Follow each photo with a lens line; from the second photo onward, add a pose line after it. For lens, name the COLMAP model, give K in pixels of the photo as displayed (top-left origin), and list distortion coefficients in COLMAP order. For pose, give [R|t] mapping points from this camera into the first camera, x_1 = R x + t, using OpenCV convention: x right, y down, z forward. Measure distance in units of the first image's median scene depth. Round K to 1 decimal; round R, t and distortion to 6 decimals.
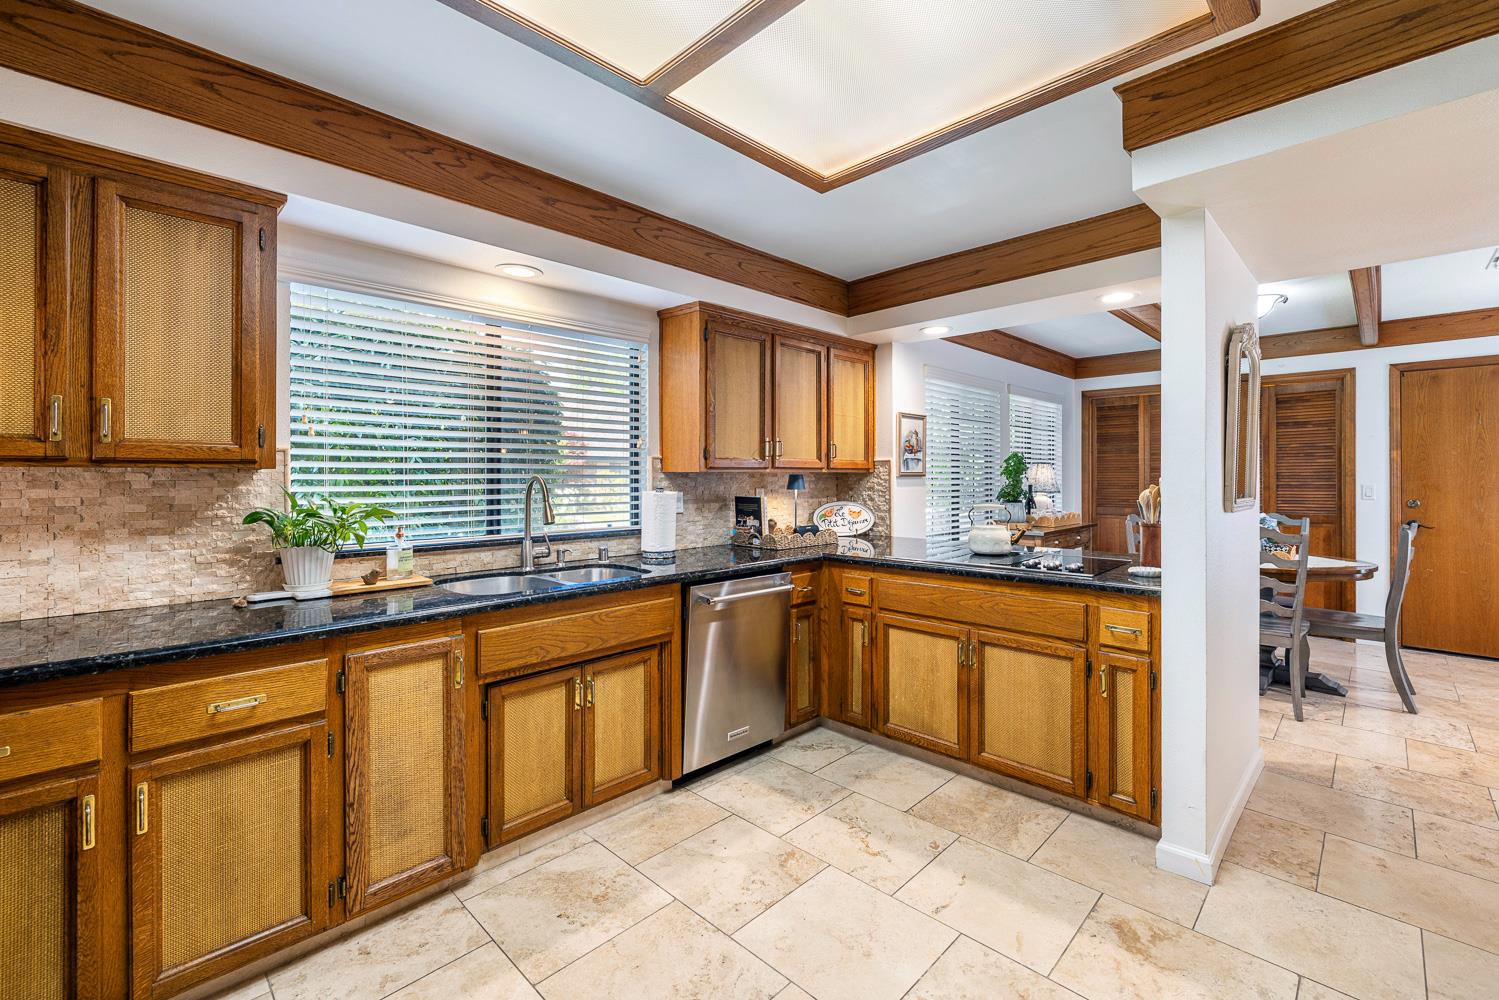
lens RADIAL K [[643.4, 0, 764.7], [0, 643.4, 475.7], [0, 0, 1]] dist [0.011457, -0.000738]
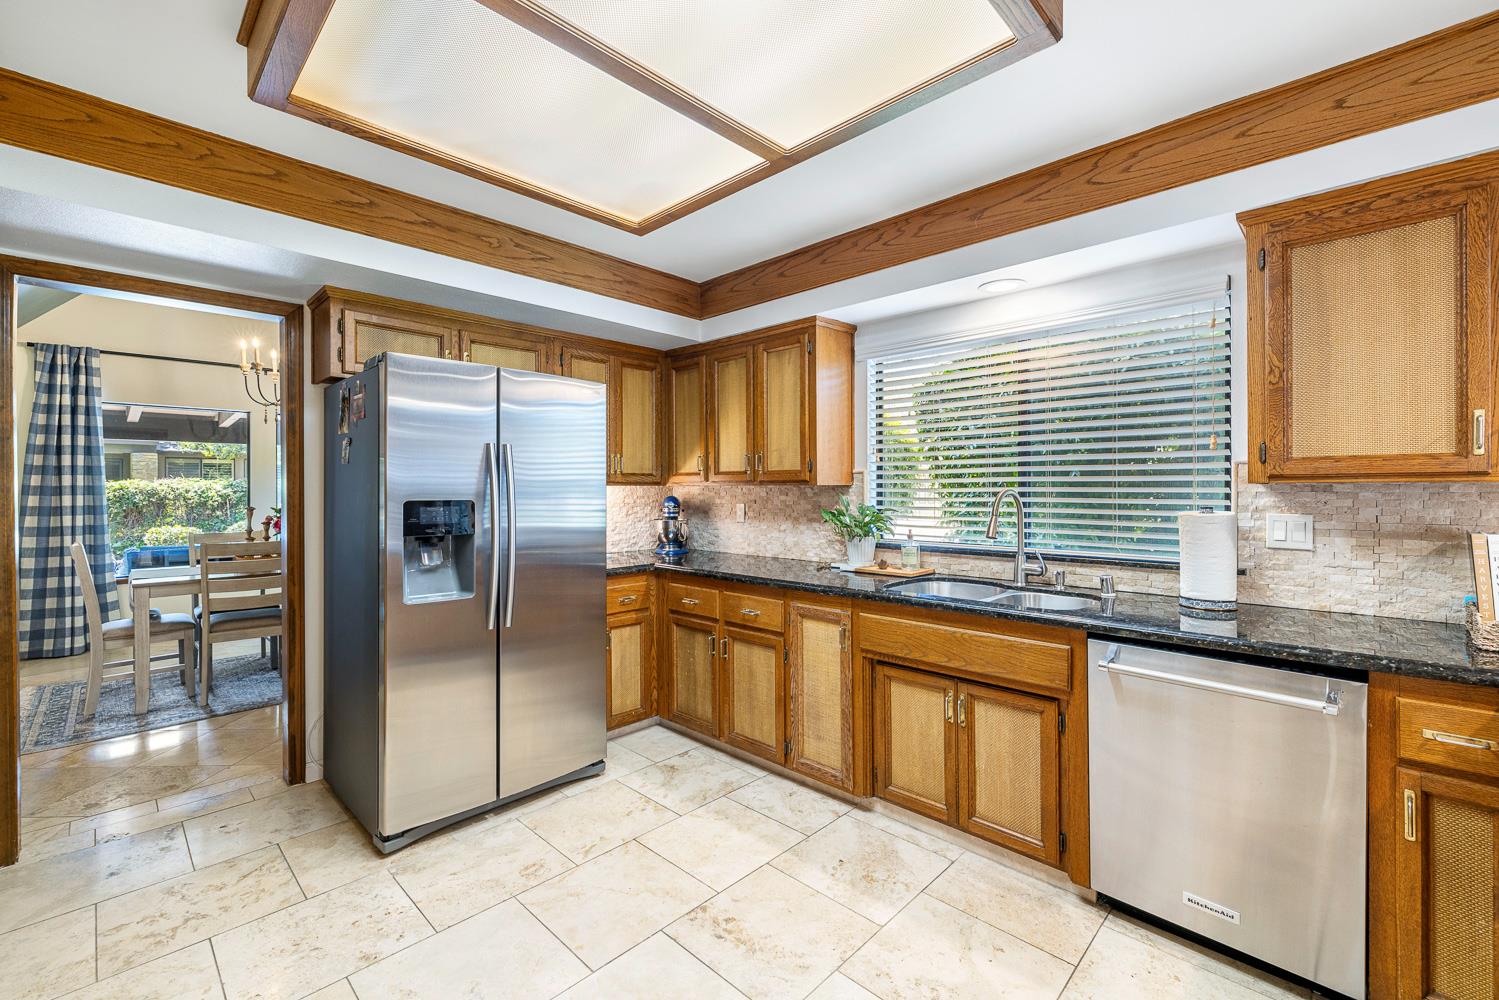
lens RADIAL K [[643.4, 0, 749.8], [0, 643.4, 490.0], [0, 0, 1]] dist [0.011457, -0.000738]
pose [[-0.001239, 0.004424, -0.999989, 0.785506], [0.003140, 0.999985, 0.004420, -0.005769], [0.999994, -0.003134, -0.001253, 0.758770]]
